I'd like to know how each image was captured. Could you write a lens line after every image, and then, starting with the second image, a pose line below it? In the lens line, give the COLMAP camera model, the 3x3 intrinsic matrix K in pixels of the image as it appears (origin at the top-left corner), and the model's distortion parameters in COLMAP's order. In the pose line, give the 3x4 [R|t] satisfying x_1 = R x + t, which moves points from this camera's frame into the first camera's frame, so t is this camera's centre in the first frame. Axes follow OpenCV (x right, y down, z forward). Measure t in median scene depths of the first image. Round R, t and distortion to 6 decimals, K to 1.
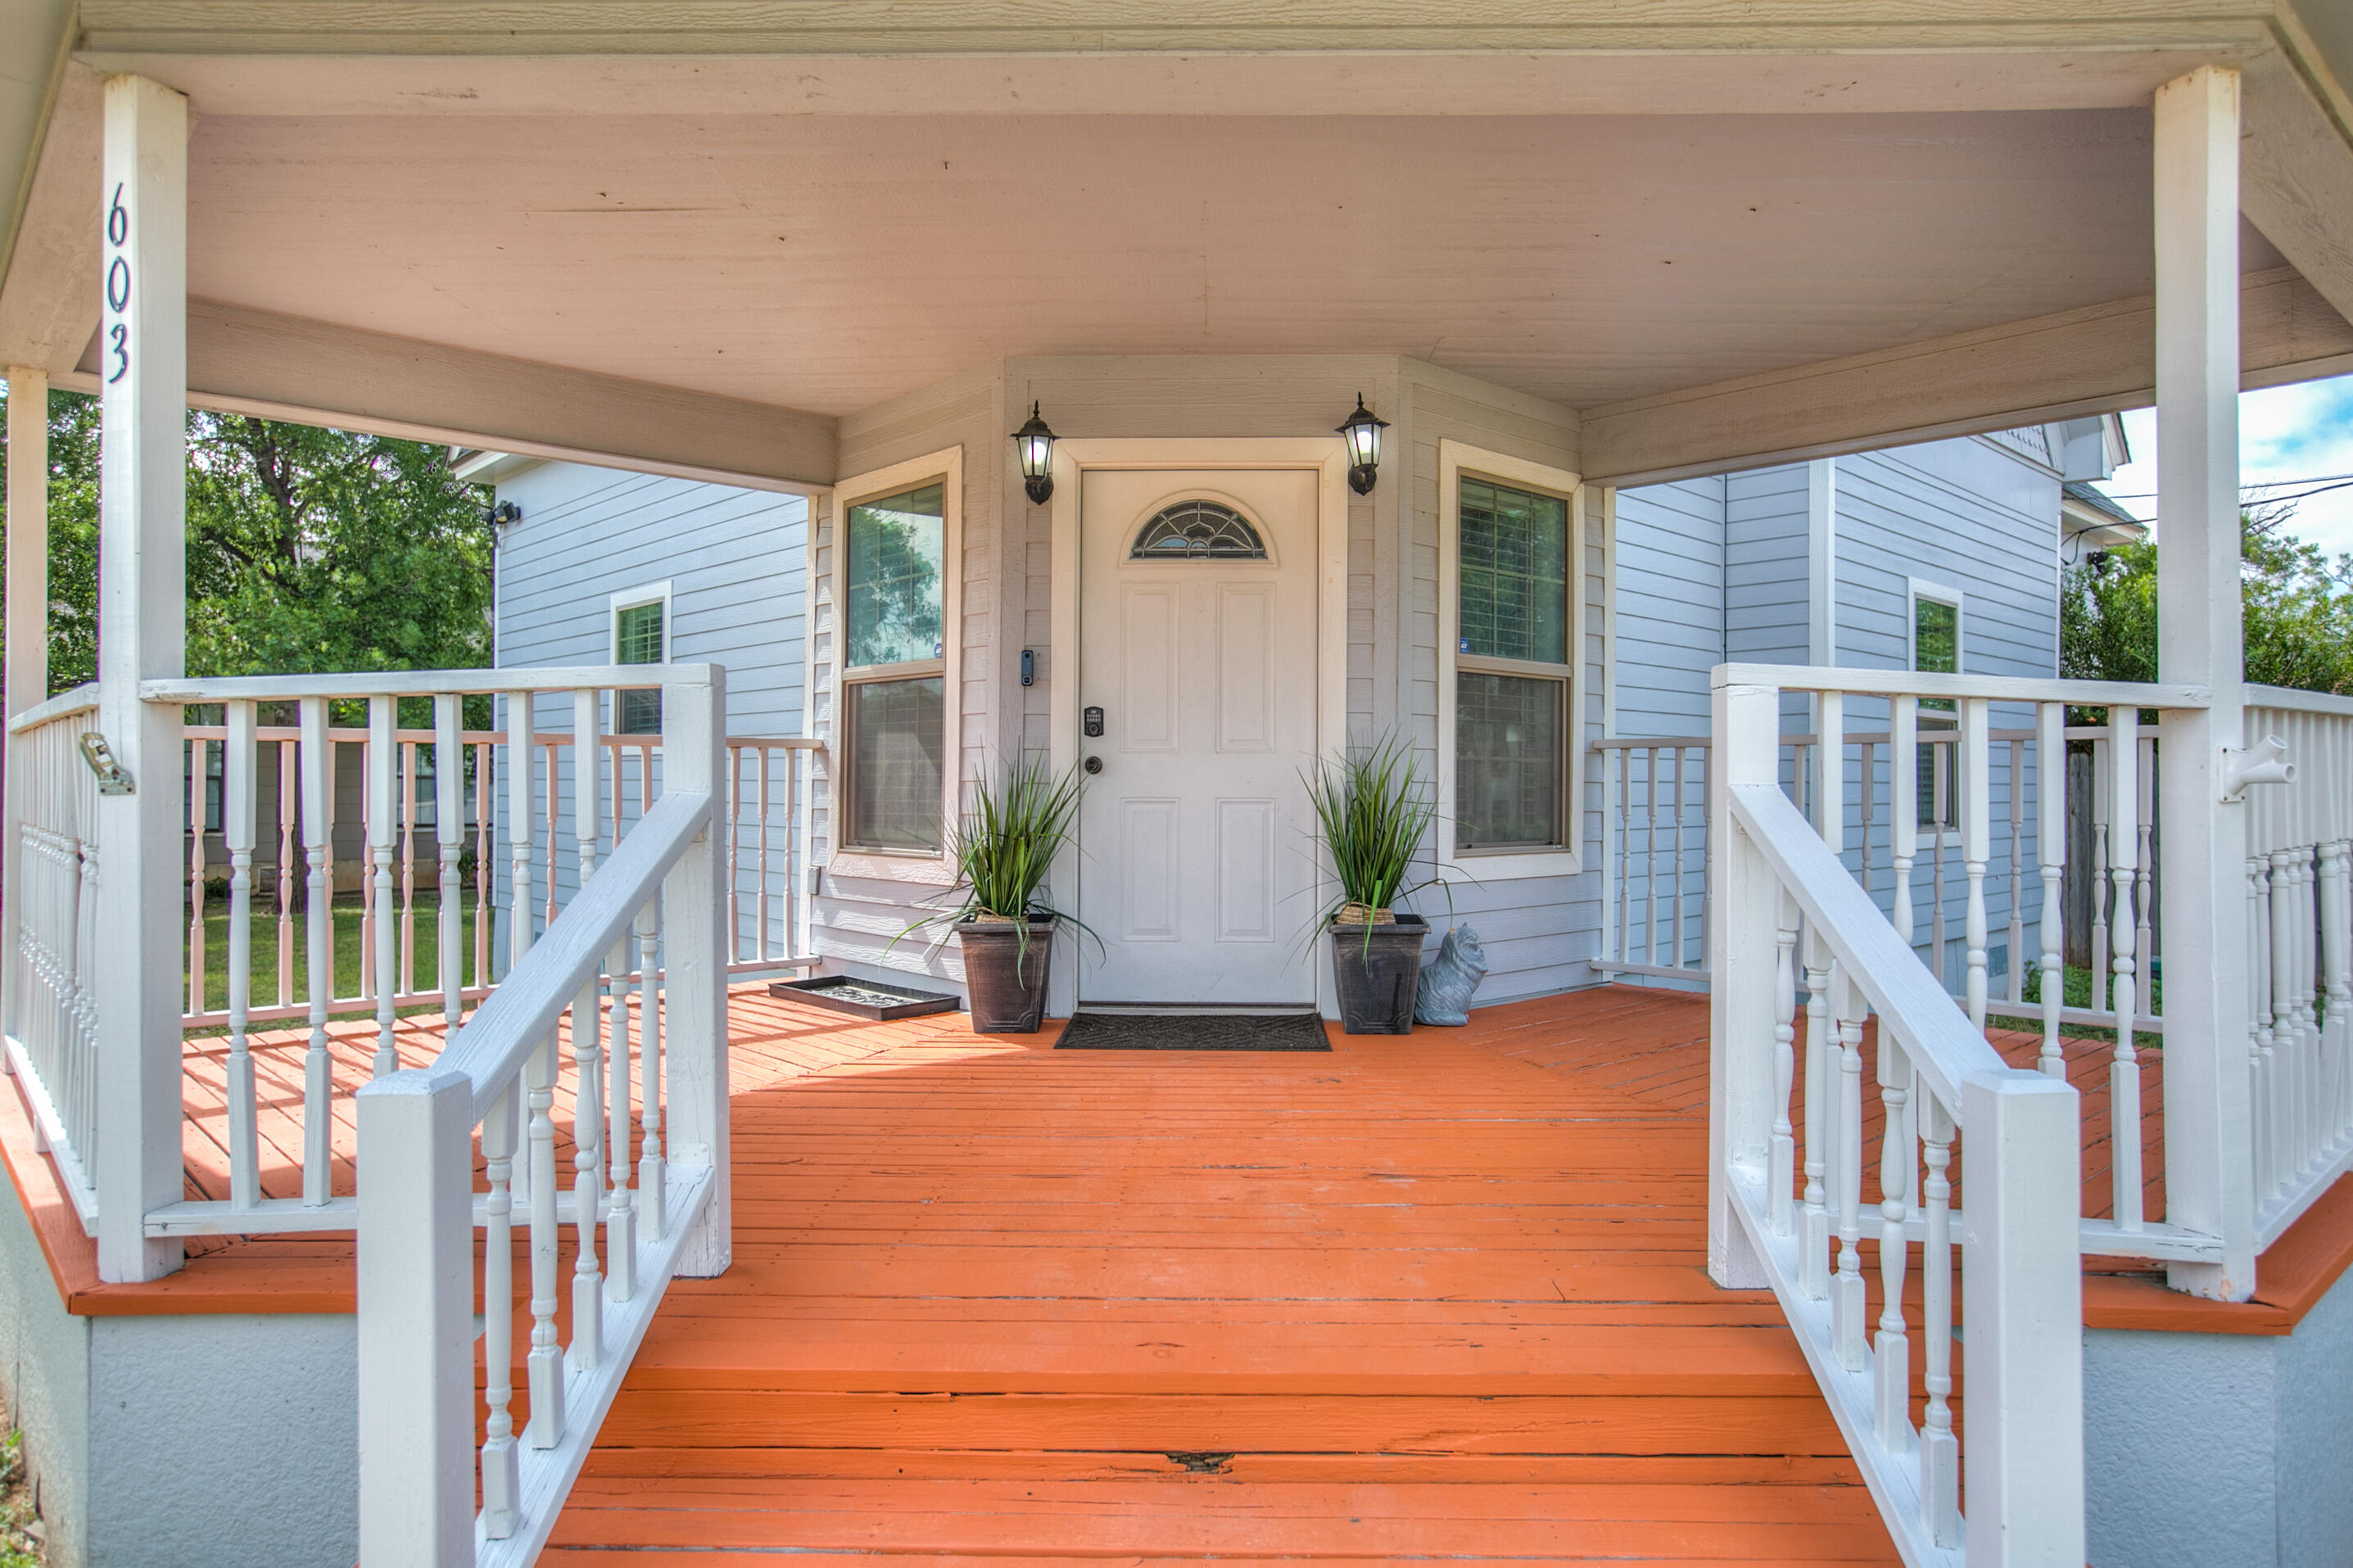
lens RADIAL K [[1425.8, 0, 1176.5], [0, 1425.8, 784.0], [0, 0, 1]] dist [0.000811, 0.000210]
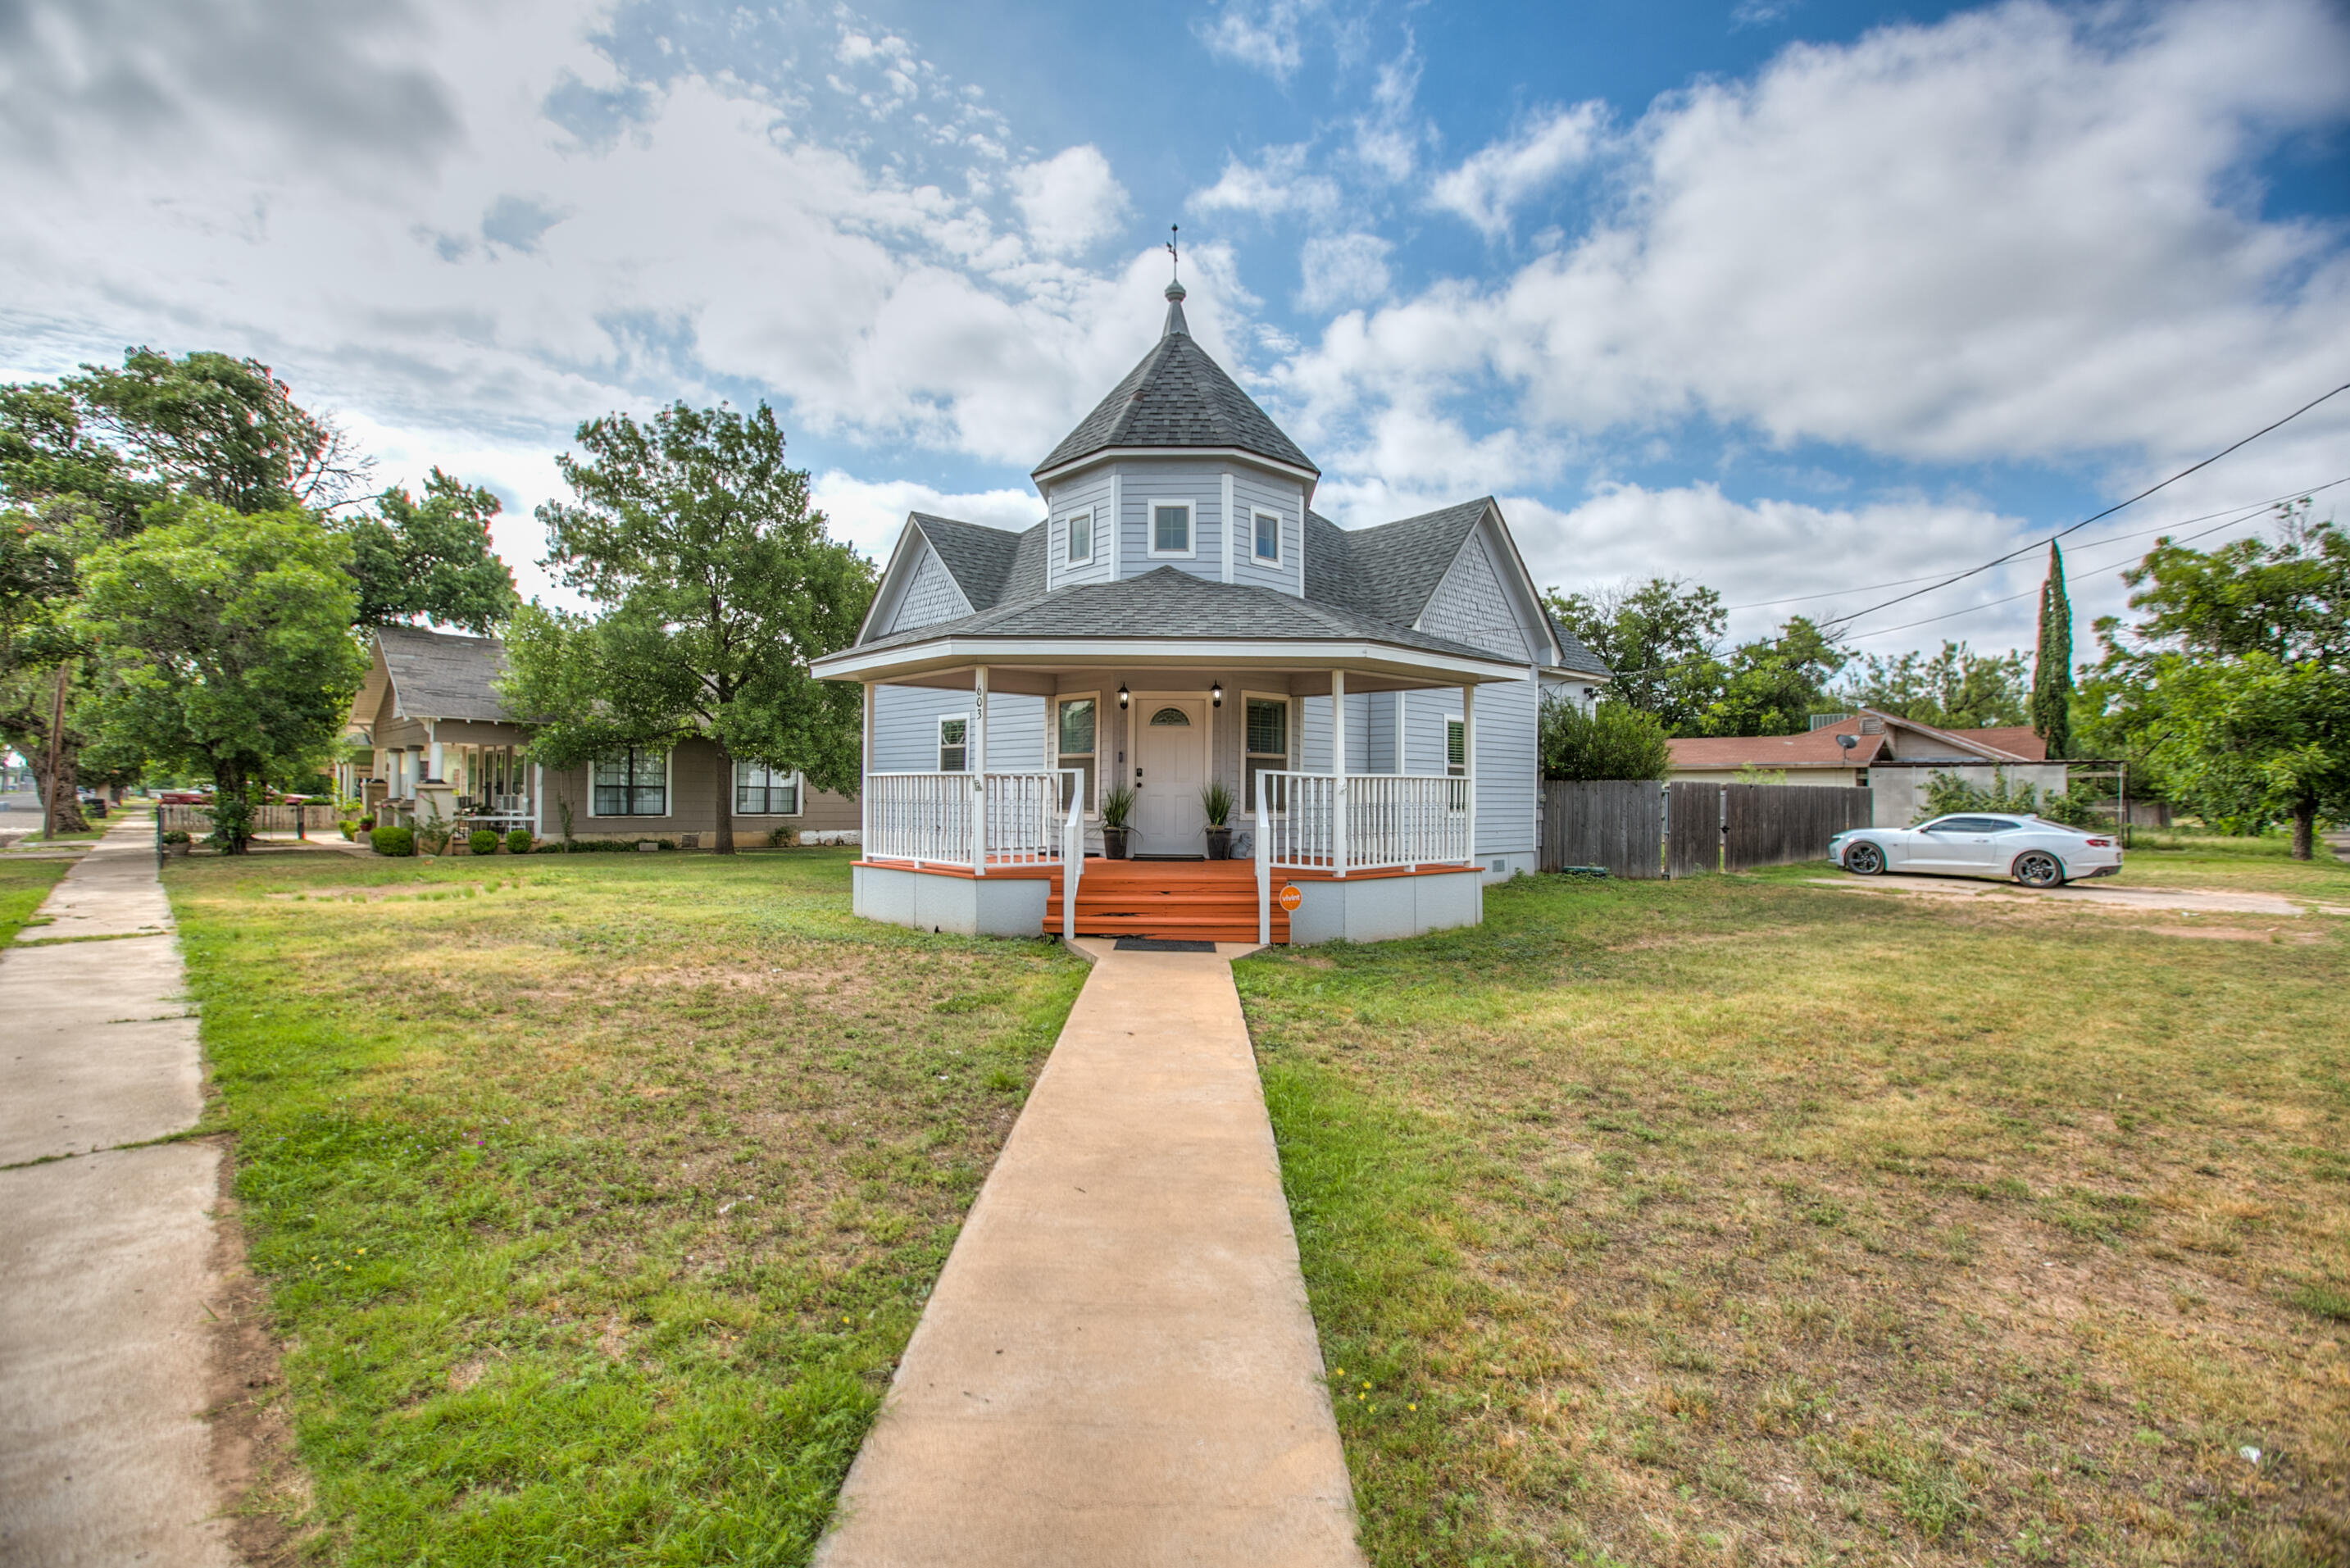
lens RADIAL K [[1078.0, 0, 1182.3], [0, 1078.0, 799.1], [0, 0, 1]] dist [-0.004601, -0.000379]
pose [[0.999993, 0.002877, -0.002448, 0.053222], [-0.002867, 0.999987, 0.004228, 0.009339], [0.002460, -0.004221, 0.999988, -1.651110]]
